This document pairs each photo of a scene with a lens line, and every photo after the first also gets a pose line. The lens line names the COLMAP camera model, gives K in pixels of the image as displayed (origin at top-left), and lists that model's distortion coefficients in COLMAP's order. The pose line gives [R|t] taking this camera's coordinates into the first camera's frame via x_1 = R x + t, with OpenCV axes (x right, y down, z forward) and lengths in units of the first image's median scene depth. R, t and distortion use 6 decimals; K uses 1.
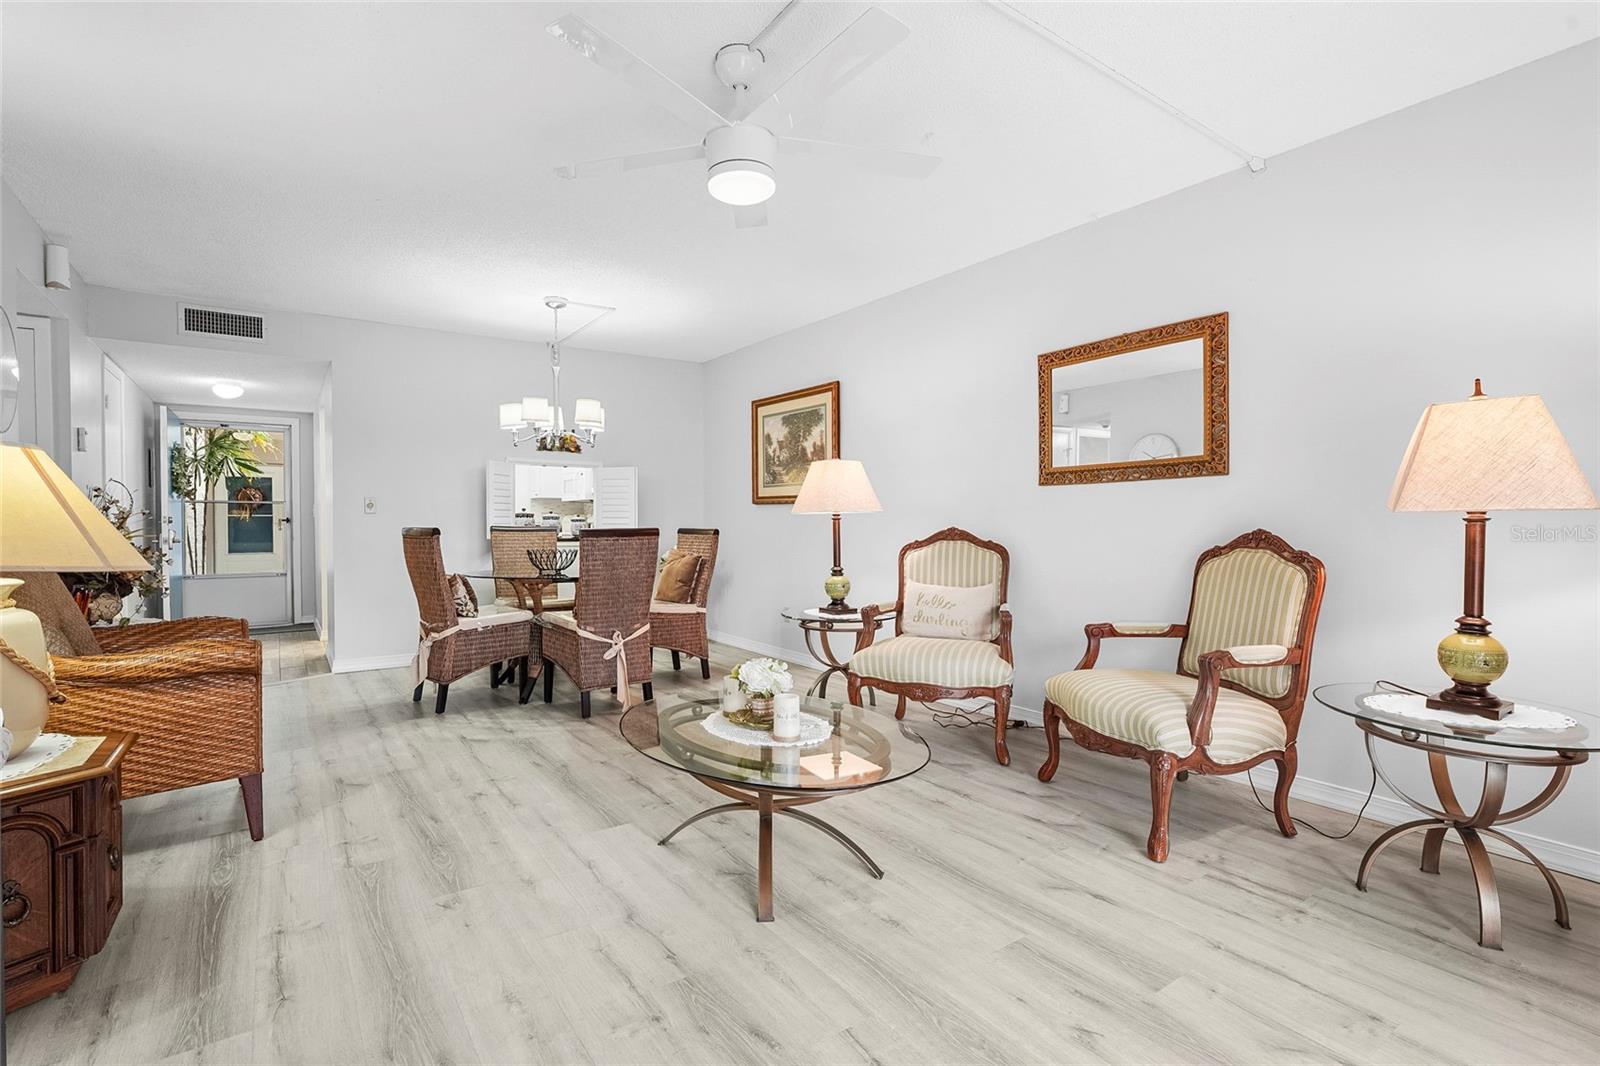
lens RADIAL K [[737.3, 0, 784.0], [0, 737.3, 534.7], [0, 0, 1]] dist [-0.001702, -0.000290]
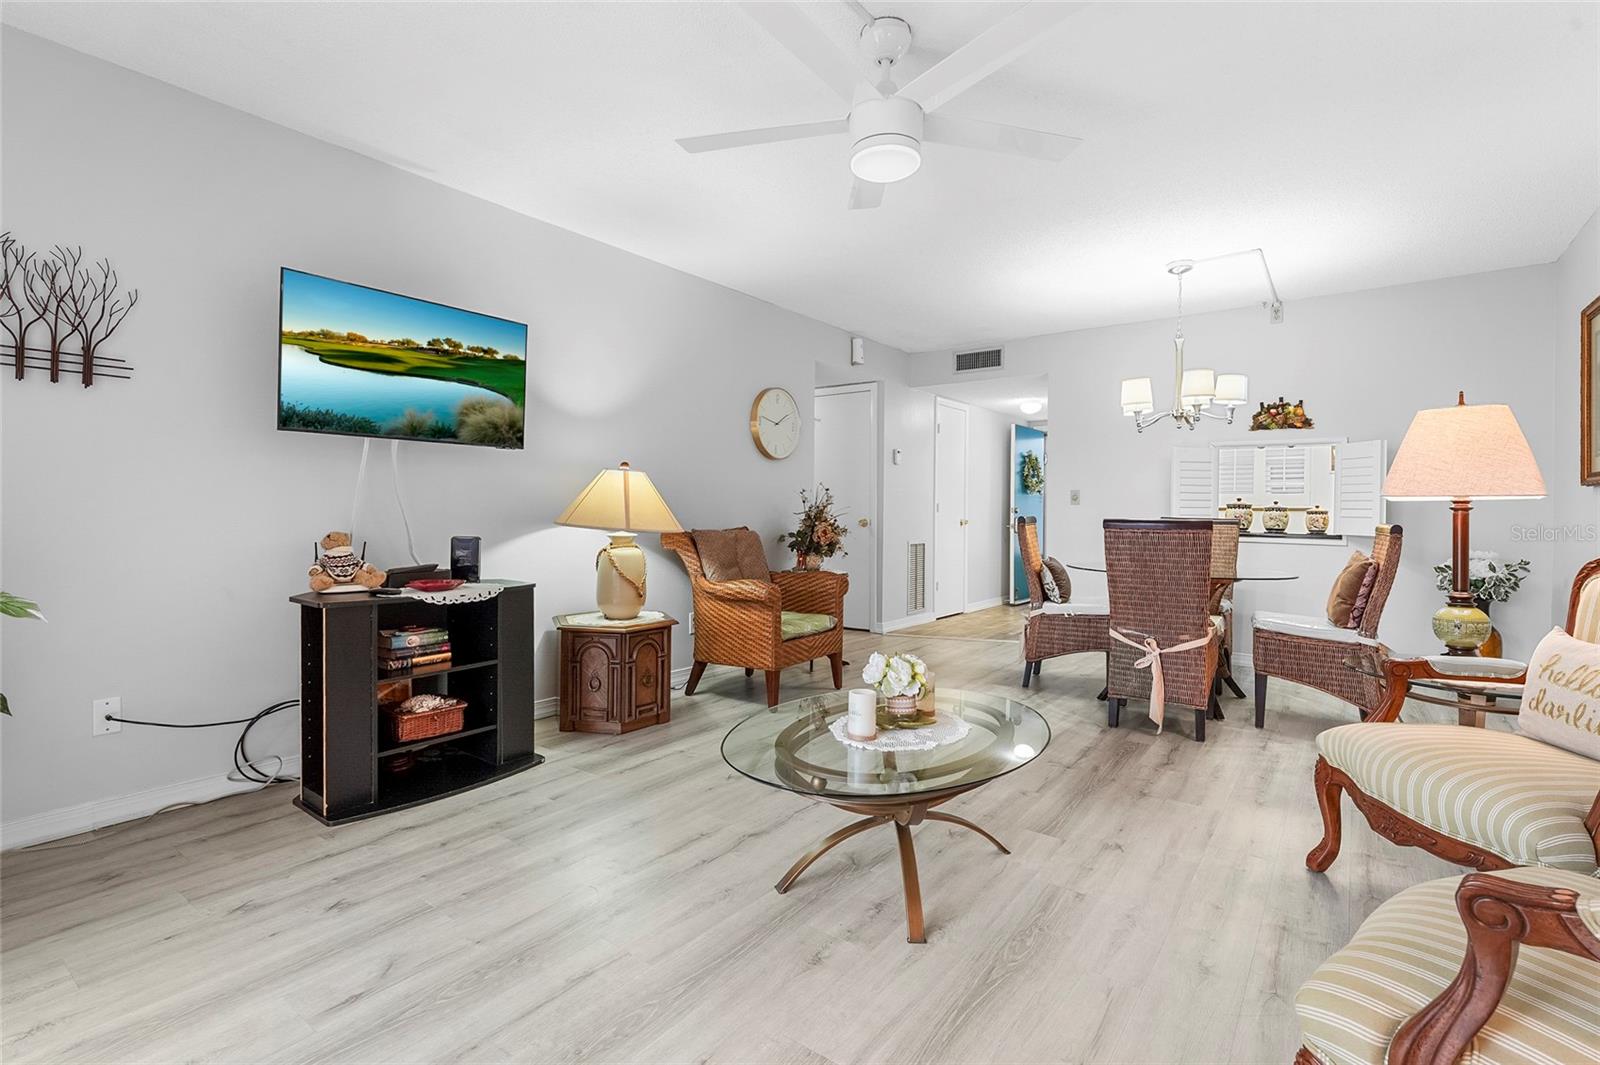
lens RADIAL K [[749.4, 0, 801.1], [0, 749.4, 510.7], [0, 0, 1]] dist [-0.002224, -0.000395]
pose [[0.321617, 0.002985, -0.946865, 0.340669], [-0.027371, 0.999606, -0.006146, -0.001045], [0.946474, 0.027893, 0.321572, 0.235420]]
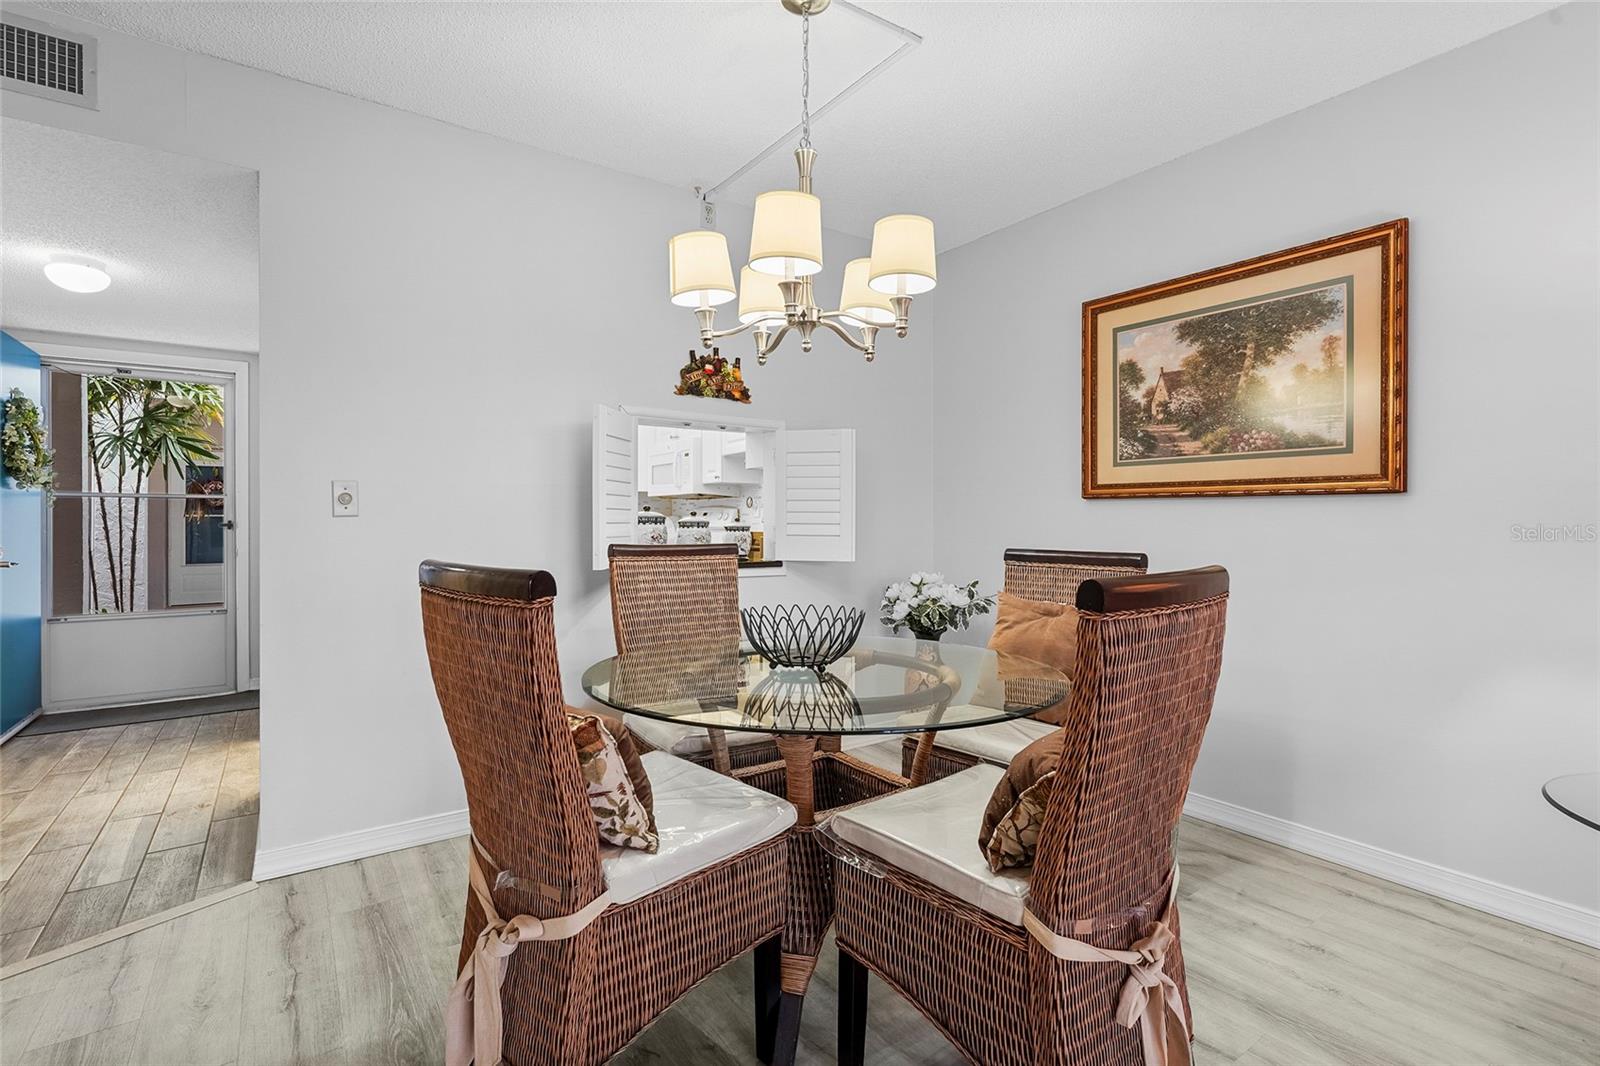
lens RADIAL K [[730.9, 0, 793.3], [0, 730.9, 524.6], [0, 0, 1]] dist [-0.003446, -0.000752]
pose [[0.999976, 0.001022, 0.006833, -0.268625], [-0.000942, 0.999930, -0.011788, -0.017567], [-0.006844, 0.011782, 0.999907, 0.510748]]
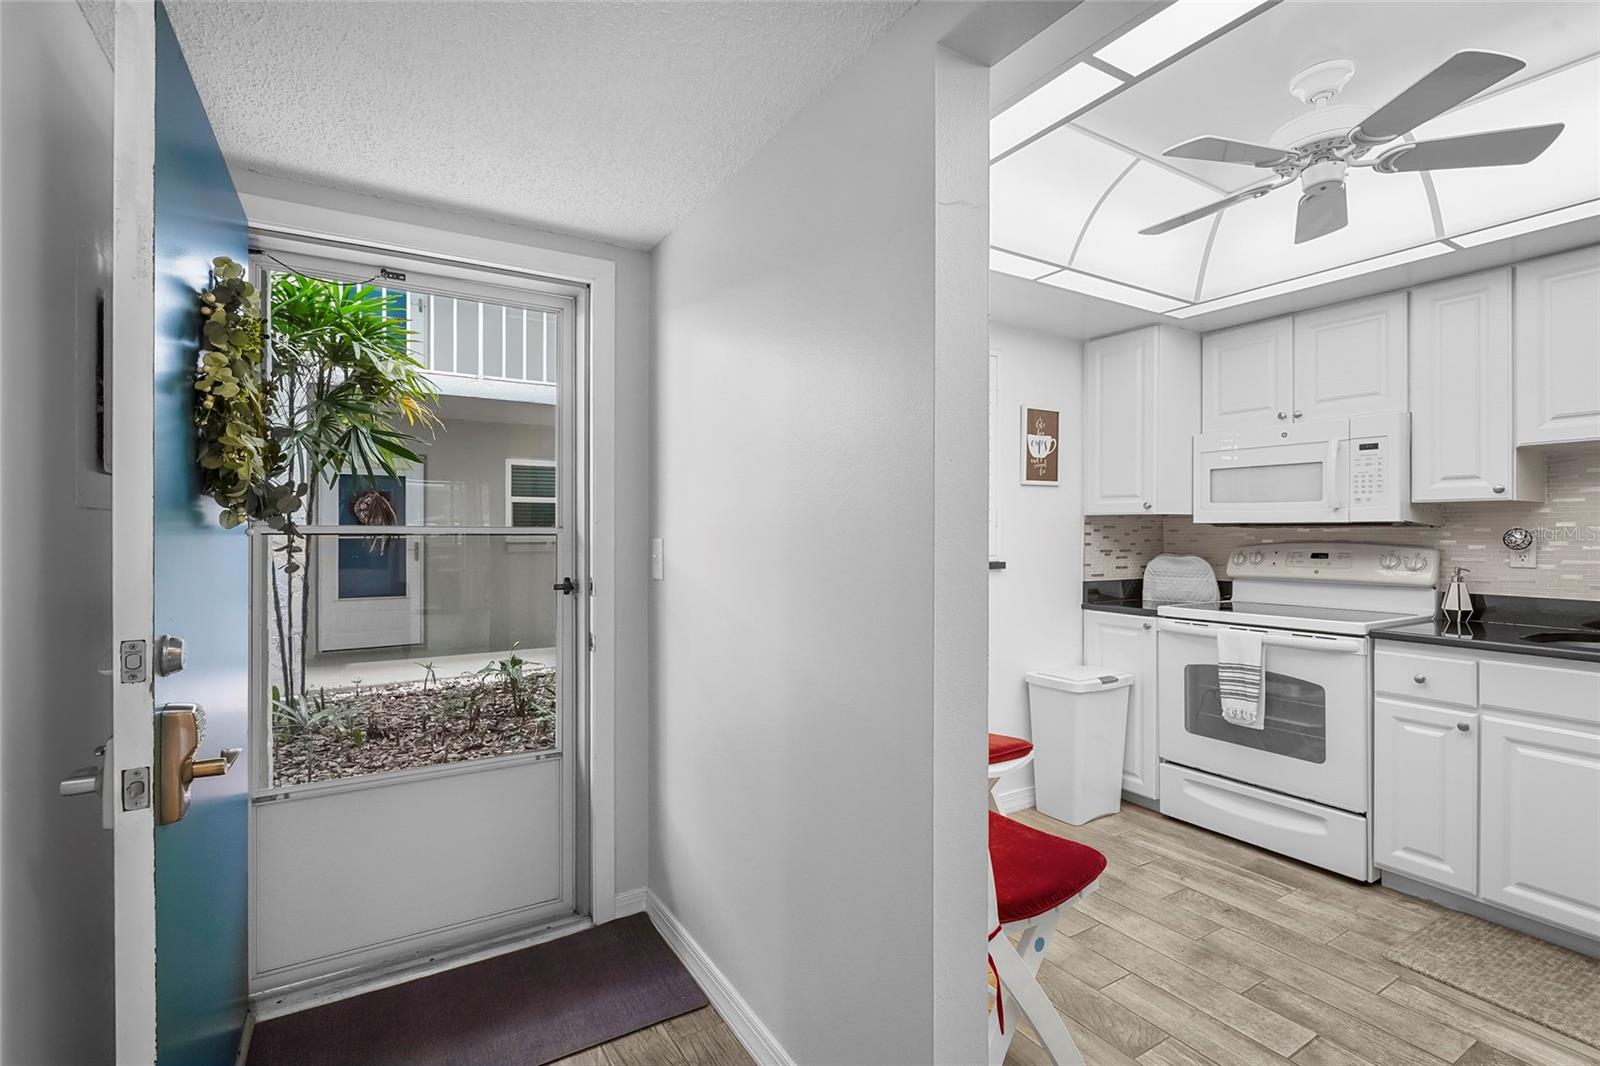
lens RADIAL K [[737.3, 0, 784.0], [0, 737.3, 534.7], [0, 0, 1]] dist [-0.001702, -0.000290]
pose [[0.996906, 0.003564, -0.078520, -0.755748], [-0.004251, 0.999954, -0.008589, -0.053440], [0.078486, 0.008896, 0.996876, 0.937538]]
